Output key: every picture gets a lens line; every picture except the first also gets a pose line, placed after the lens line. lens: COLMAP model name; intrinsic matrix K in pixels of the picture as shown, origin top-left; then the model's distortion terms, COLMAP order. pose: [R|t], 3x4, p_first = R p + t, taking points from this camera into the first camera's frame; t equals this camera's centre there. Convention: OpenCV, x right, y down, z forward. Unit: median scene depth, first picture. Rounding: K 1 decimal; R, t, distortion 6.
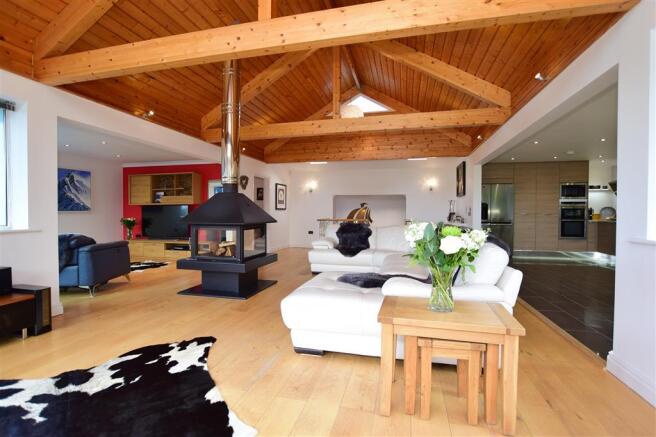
lens RADIAL K [[321.5, 0, 326.1], [0, 321.5, 220.8], [0, 0, 1]] dist [-0.005774, -0.001507]
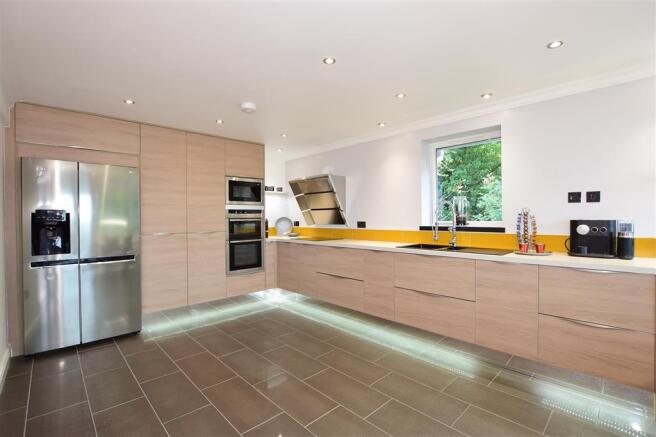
lens RADIAL K [[303.9, 0, 330.6], [0, 303.9, 217.3], [0, 0, 1]] dist [-0.002709, -0.000234]
pose [[0.541910, -0.007457, 0.840403, 0.382577], [0.034857, 0.999300, -0.013609, -0.032095], [-0.839713, 0.036669, 0.541791, 0.561110]]
